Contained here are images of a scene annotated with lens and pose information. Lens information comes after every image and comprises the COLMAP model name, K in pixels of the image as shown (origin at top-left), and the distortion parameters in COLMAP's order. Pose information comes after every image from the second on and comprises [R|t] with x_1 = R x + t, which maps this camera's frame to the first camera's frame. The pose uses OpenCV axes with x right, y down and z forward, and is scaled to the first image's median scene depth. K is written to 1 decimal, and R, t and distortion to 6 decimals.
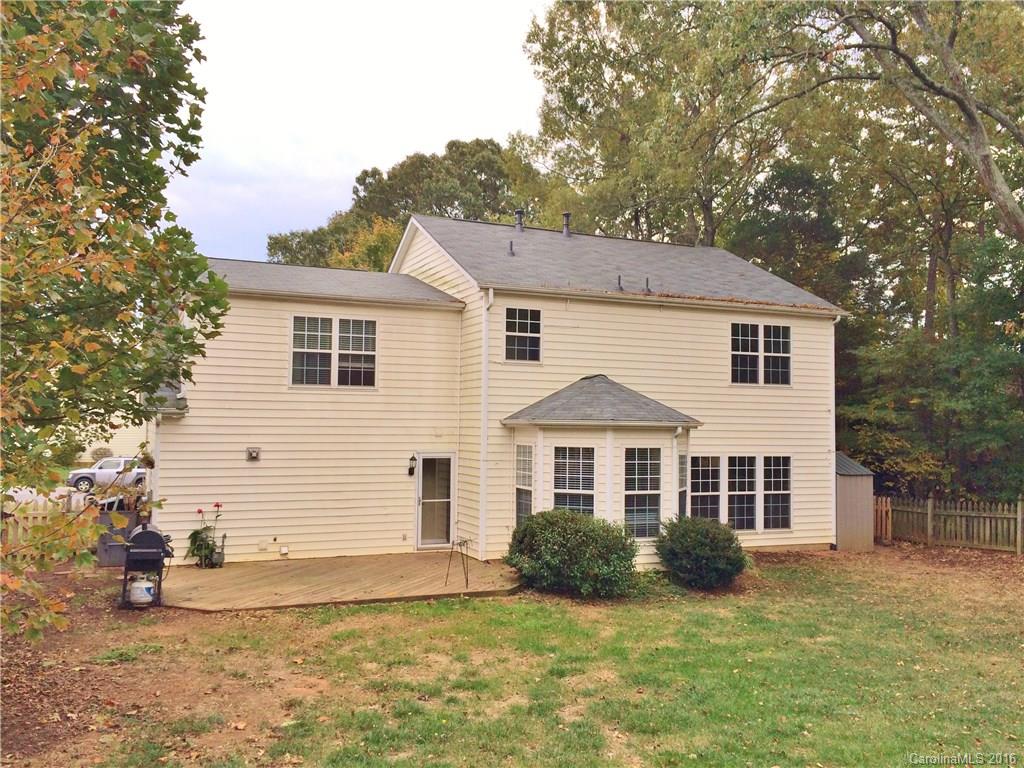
lens RADIAL K [[881.2, 0, 511.4], [0, 881.2, 385.5], [0, 0, 1]] dist [0.073086, -0.096046]
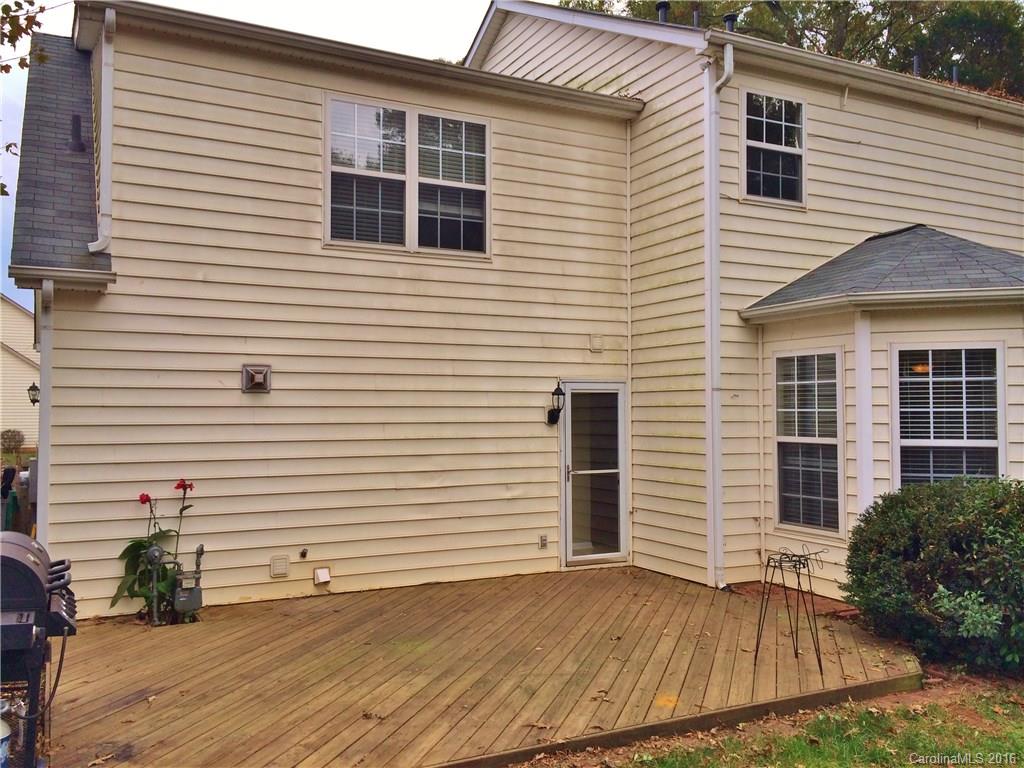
lens RADIAL K [[881.2, 0, 512.9], [0, 881.2, 382.3], [0, 0, 1]] dist [0.073086, -0.096046]
pose [[0.997472, -0.011467, 0.070133, -0.179927], [0.010818, 0.999895, 0.009618, 0.073810], [-0.070236, -0.008835, 0.997491, 0.493705]]
